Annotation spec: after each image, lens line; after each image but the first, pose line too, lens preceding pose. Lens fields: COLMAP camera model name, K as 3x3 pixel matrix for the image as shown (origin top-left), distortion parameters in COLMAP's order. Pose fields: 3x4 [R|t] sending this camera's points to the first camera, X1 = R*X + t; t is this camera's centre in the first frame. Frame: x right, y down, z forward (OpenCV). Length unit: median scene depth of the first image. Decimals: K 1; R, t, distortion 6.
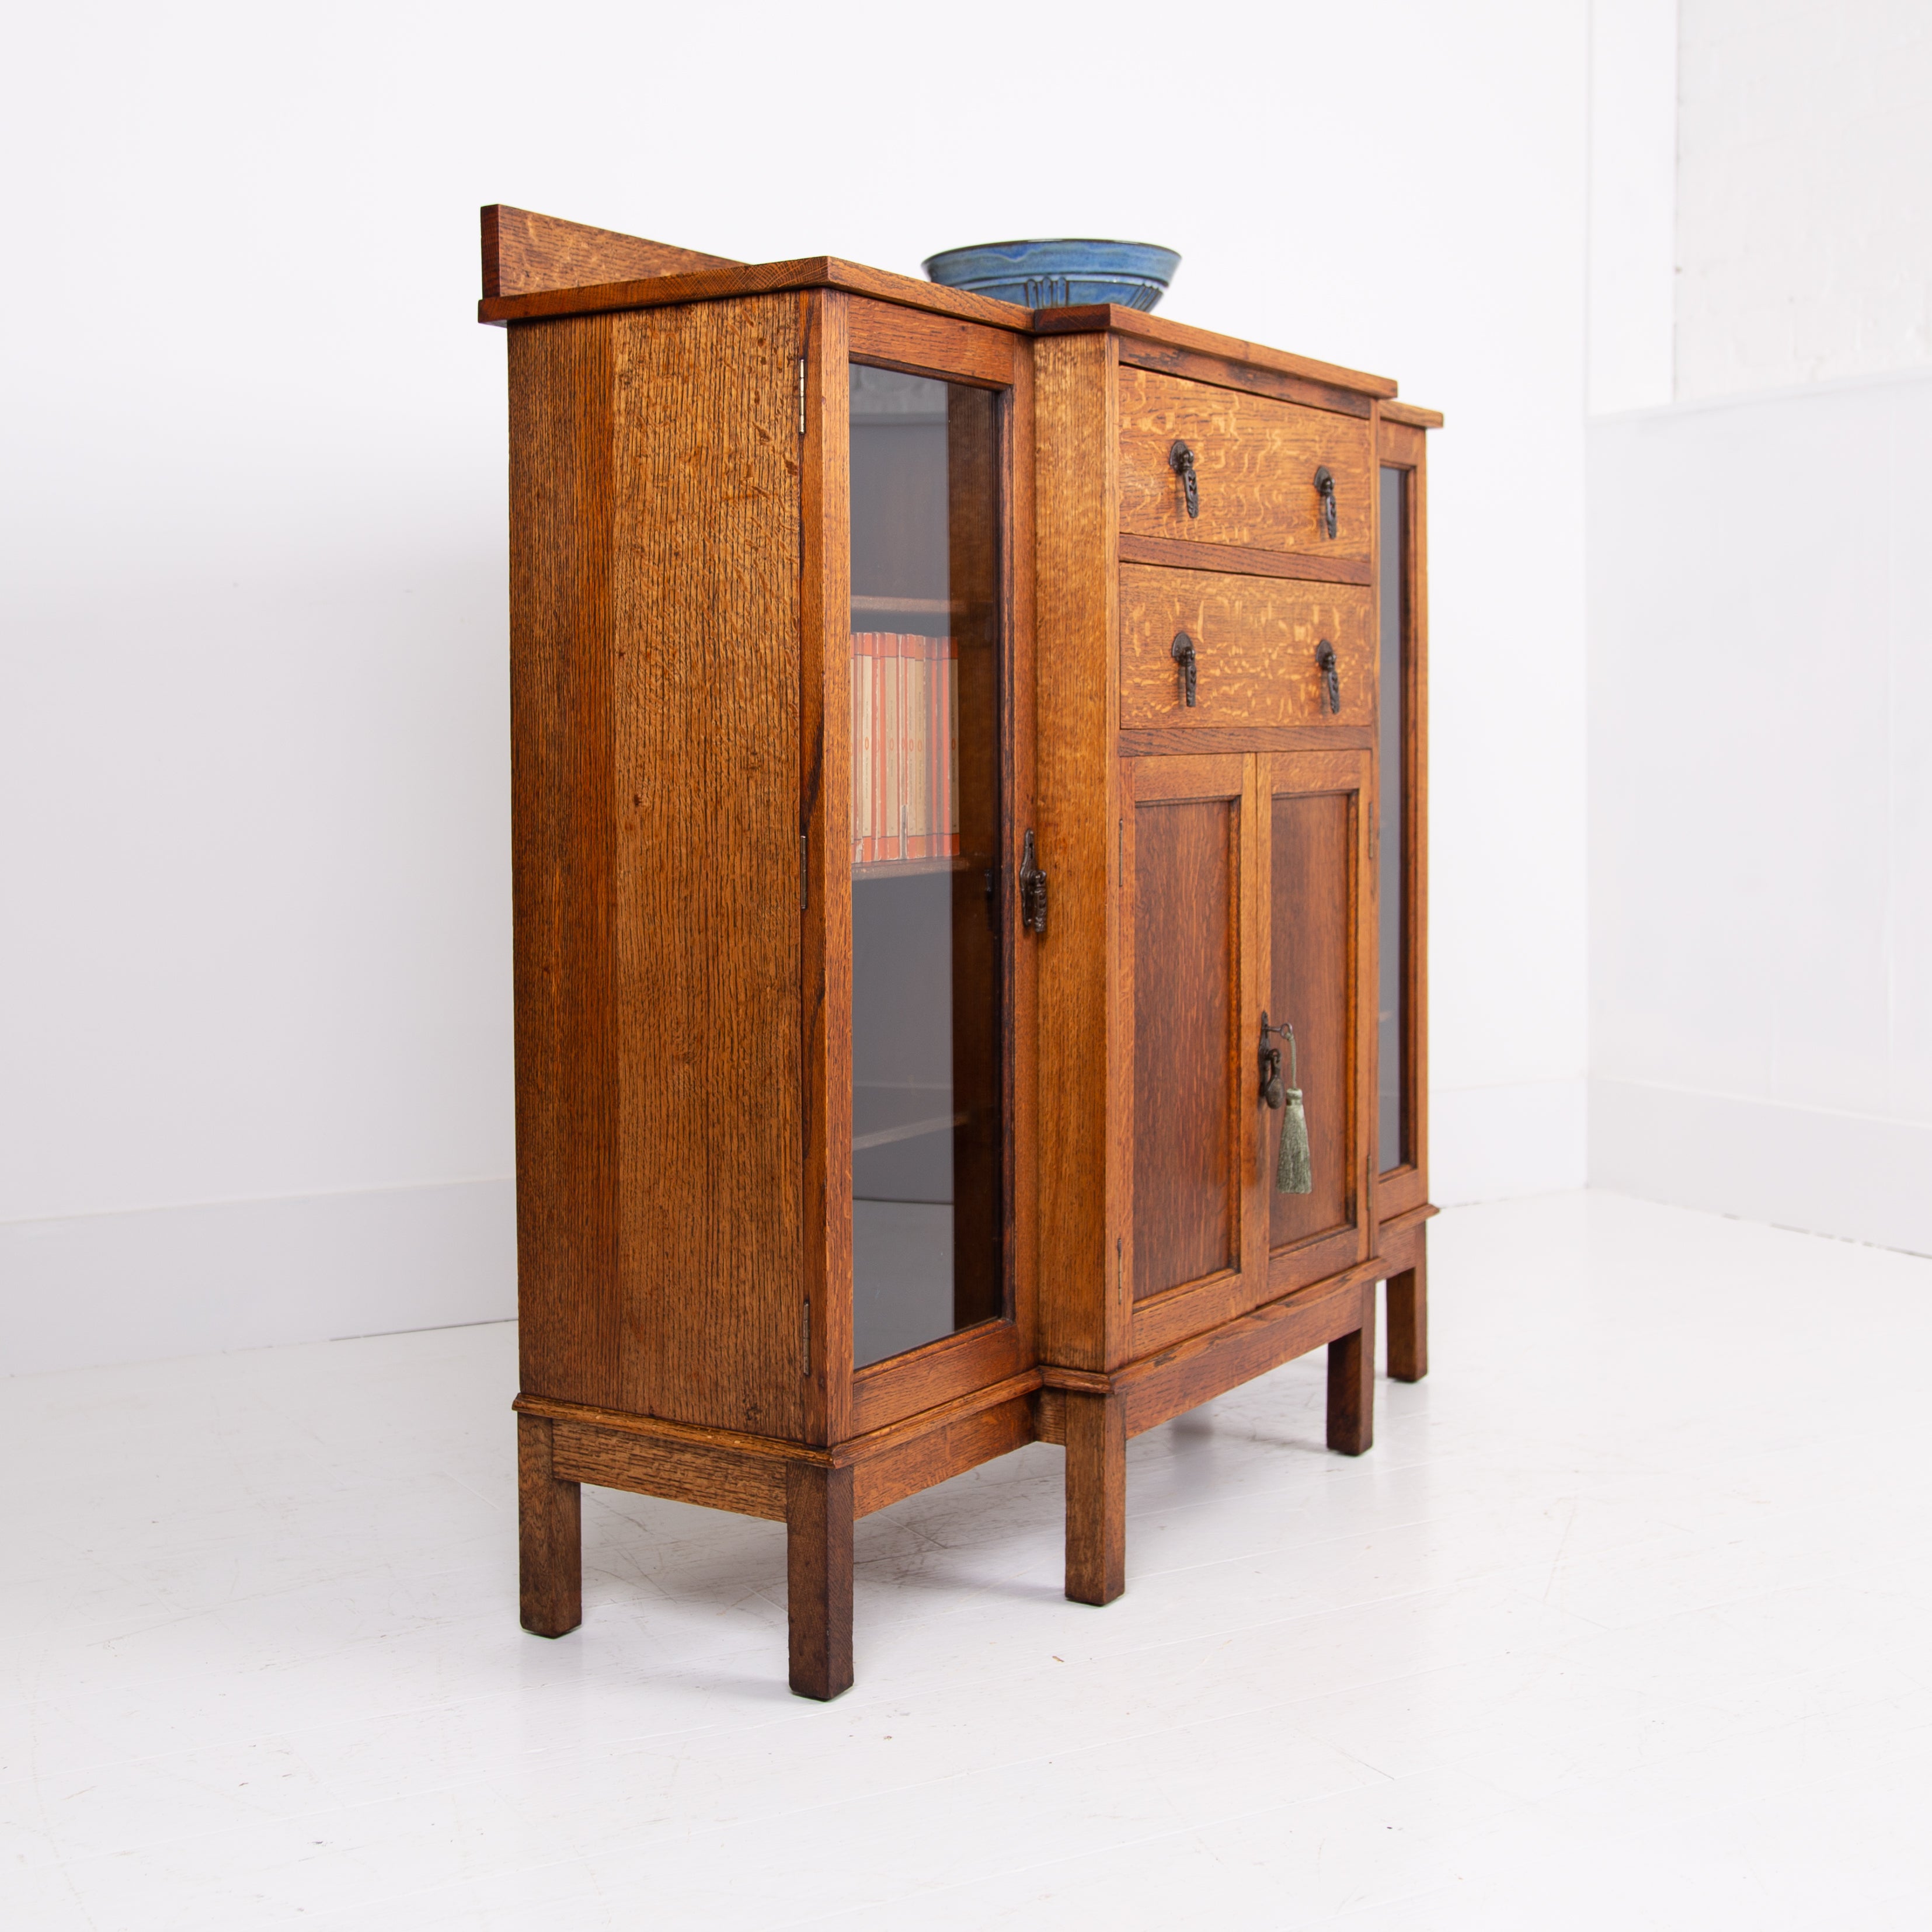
lens RADIAL K [[2802.6, 0, 987.8], [0, 2802.6, 834.7], [0, 0, 1]] dist [-0.043203, 0.025187]
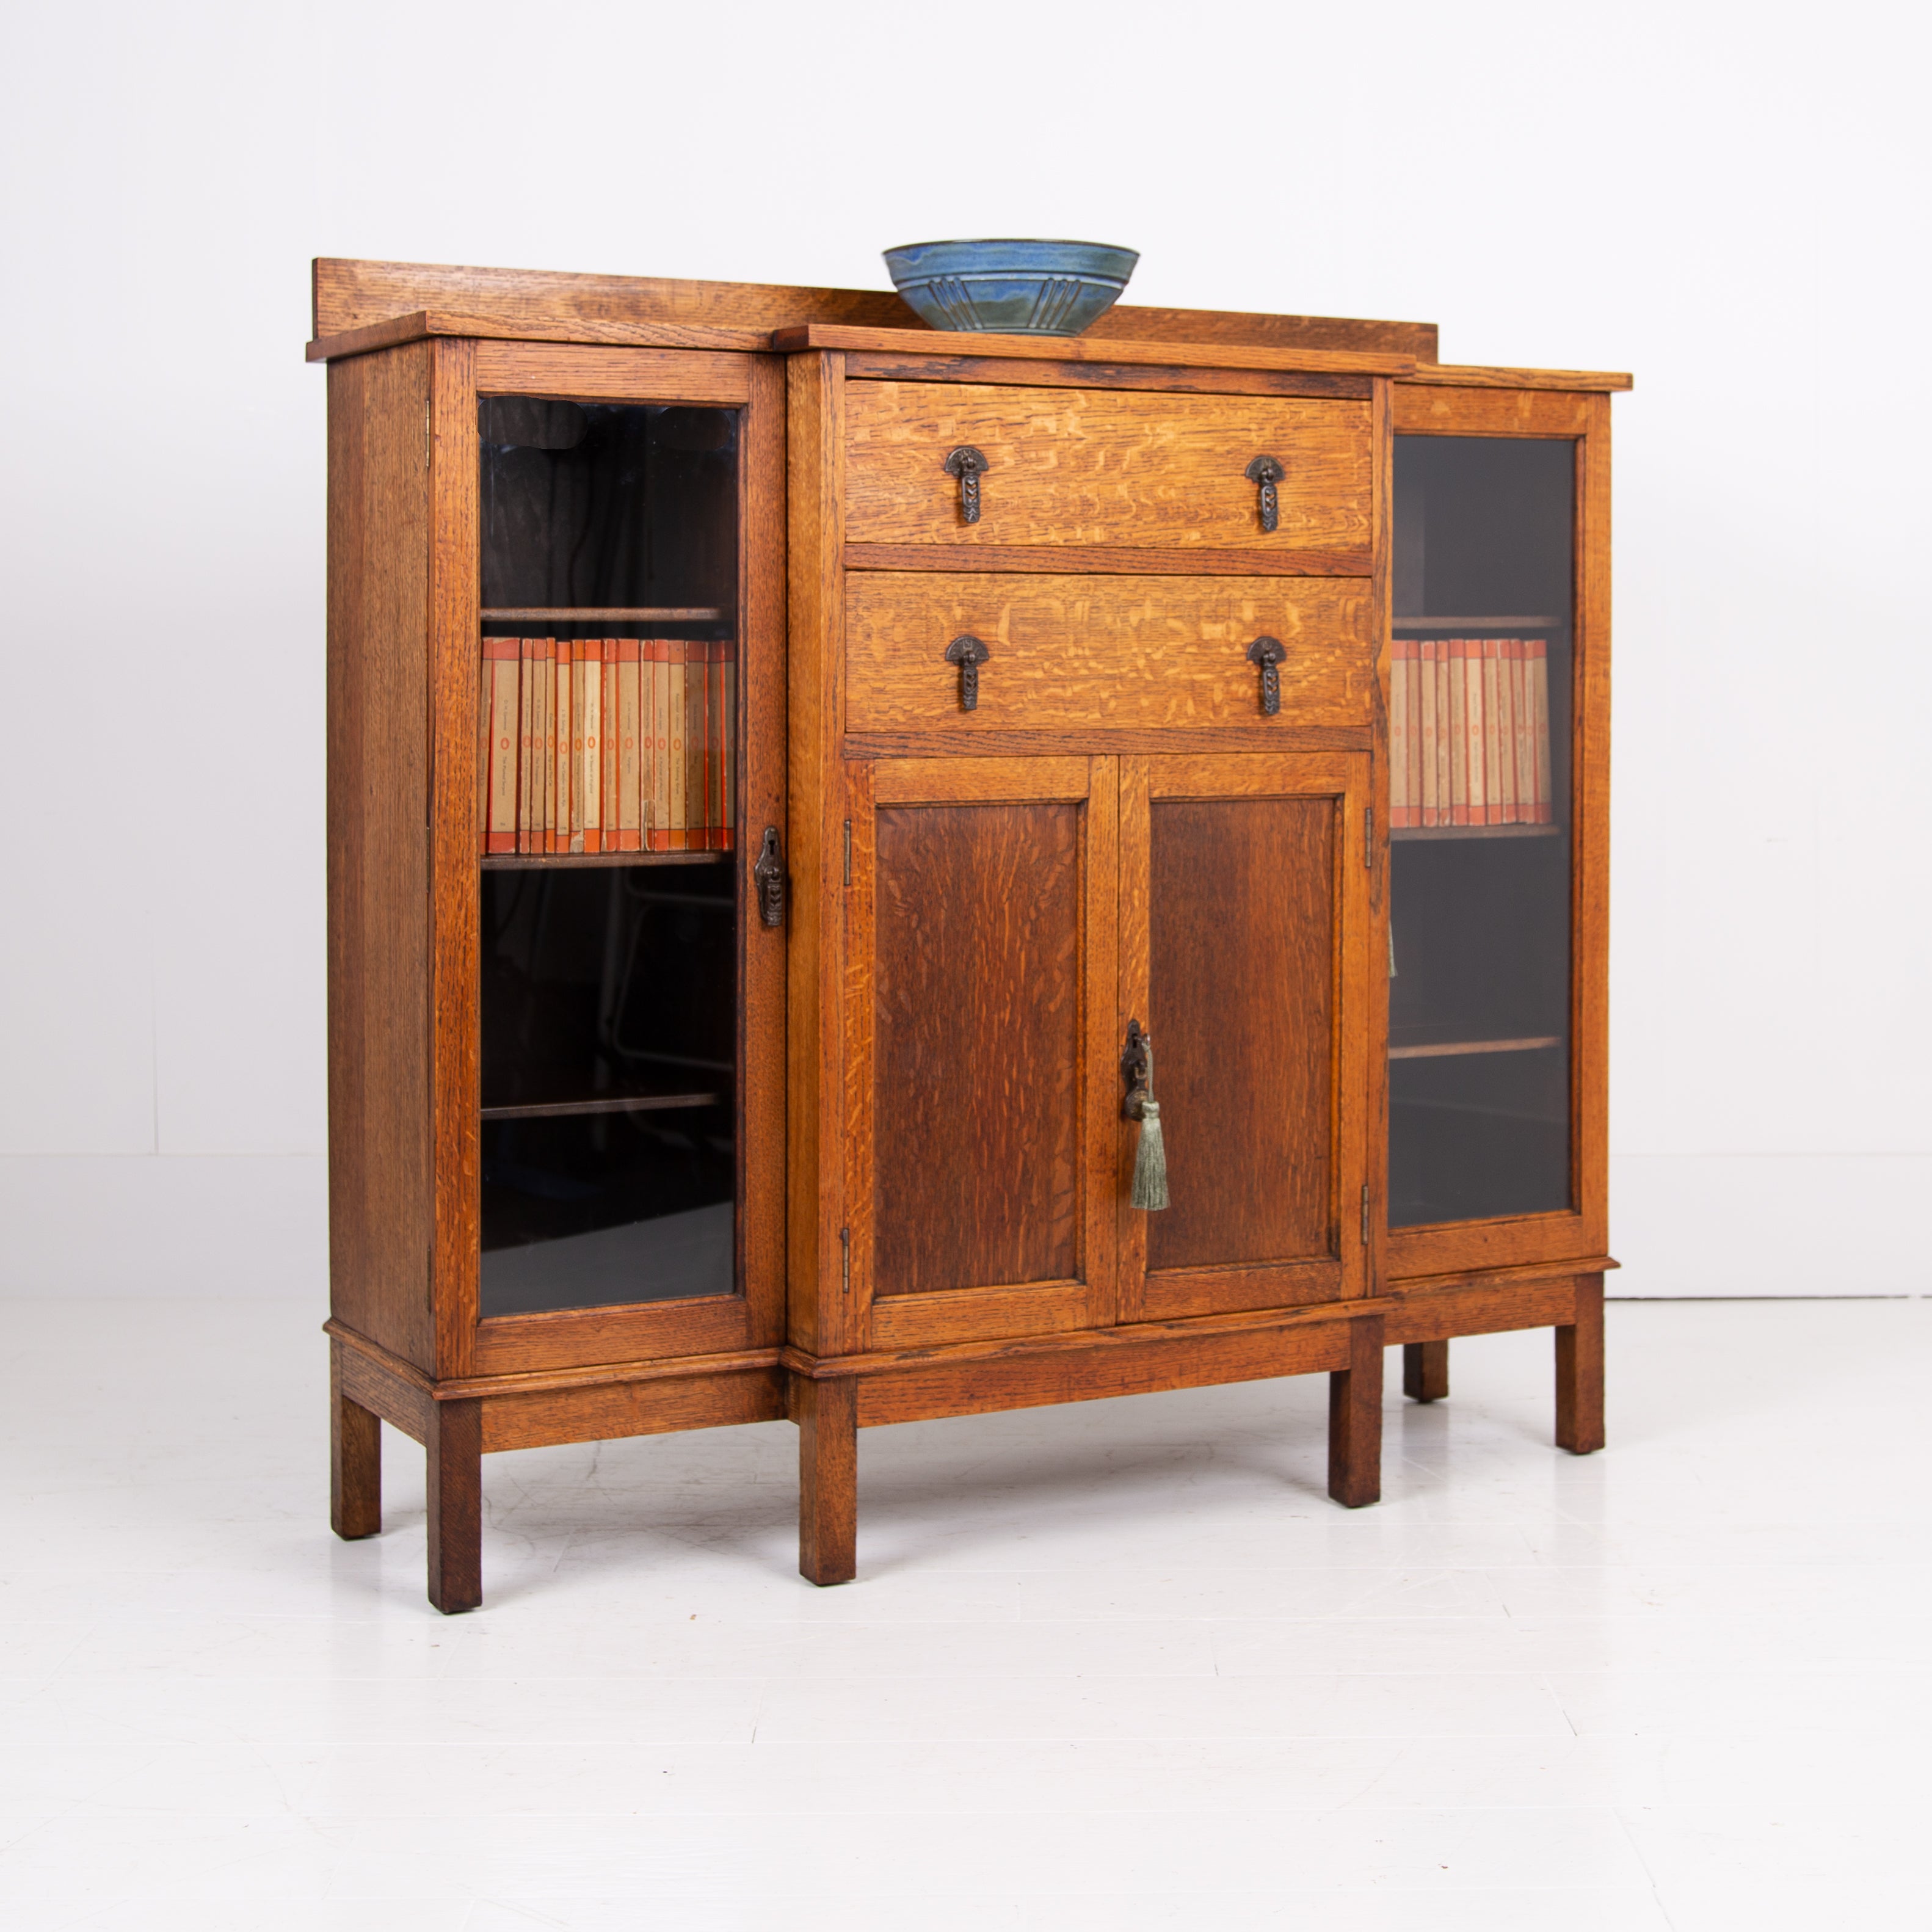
lens RADIAL K [[3465.9, 0, 965.8], [0, 3465.9, 753.1], [0, 0, 1]] dist [0.000965, 0.113544]
pose [[0.885398, 0.022992, -0.464265, 0.646583], [-0.028147, 0.999595, -0.004176, -0.024824], [0.463981, 0.016765, 0.885687, -0.103802]]
